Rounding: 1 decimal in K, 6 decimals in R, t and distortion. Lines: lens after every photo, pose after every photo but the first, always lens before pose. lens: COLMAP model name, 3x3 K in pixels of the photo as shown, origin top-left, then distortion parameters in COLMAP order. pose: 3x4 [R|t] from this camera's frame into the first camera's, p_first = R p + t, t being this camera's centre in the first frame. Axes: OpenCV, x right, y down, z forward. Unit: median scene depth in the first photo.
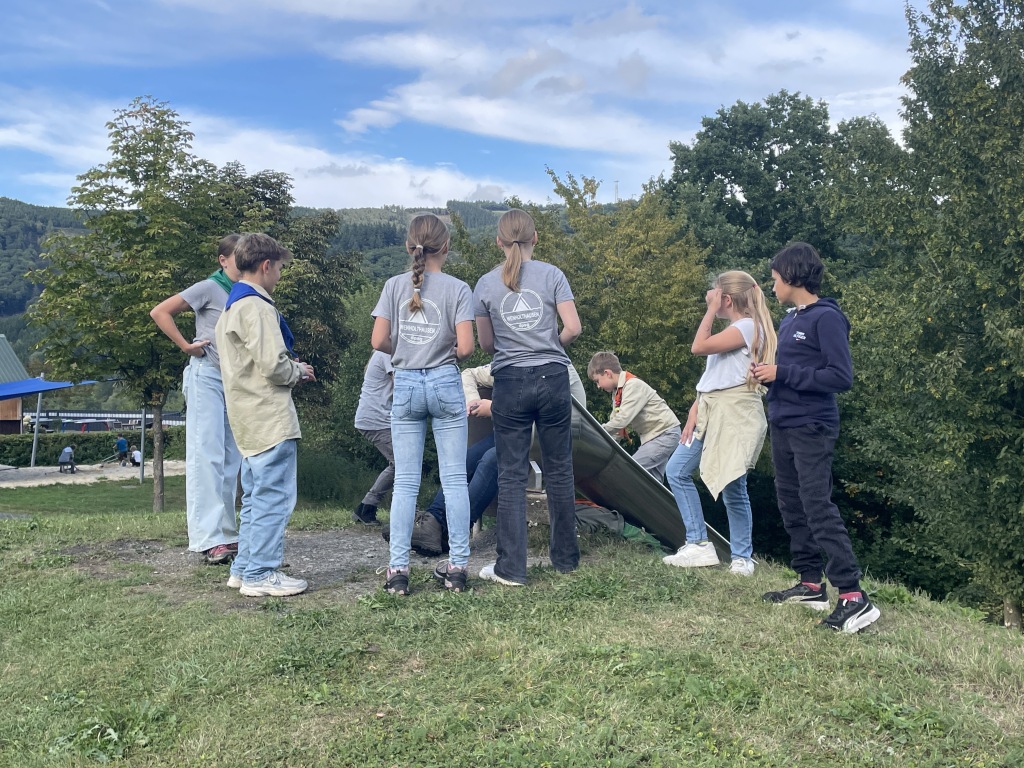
lens RADIAL K [[1206.0, 0, 510.1], [0, 1206.0, 379.3], [0, 0, 1]] dist [-0.034183, 0.000000]
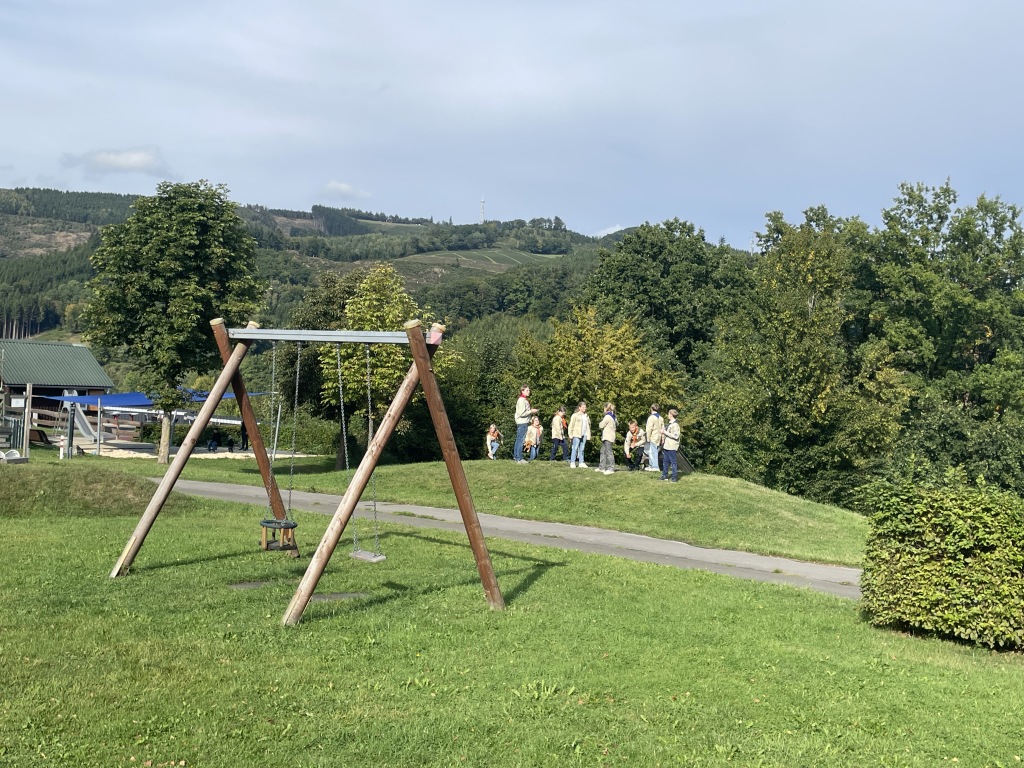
lens RADIAL K [[1206.0, 0, 514.7], [0, 1206.0, 385.5], [0, 0, 1]] dist [-0.034183, 0.000000]
pose [[0.989391, 0.066694, 0.129060, -0.139670], [-0.066065, 0.997773, -0.009155, -0.012501], [-0.129383, 0.000532, 0.991595, -0.416335]]
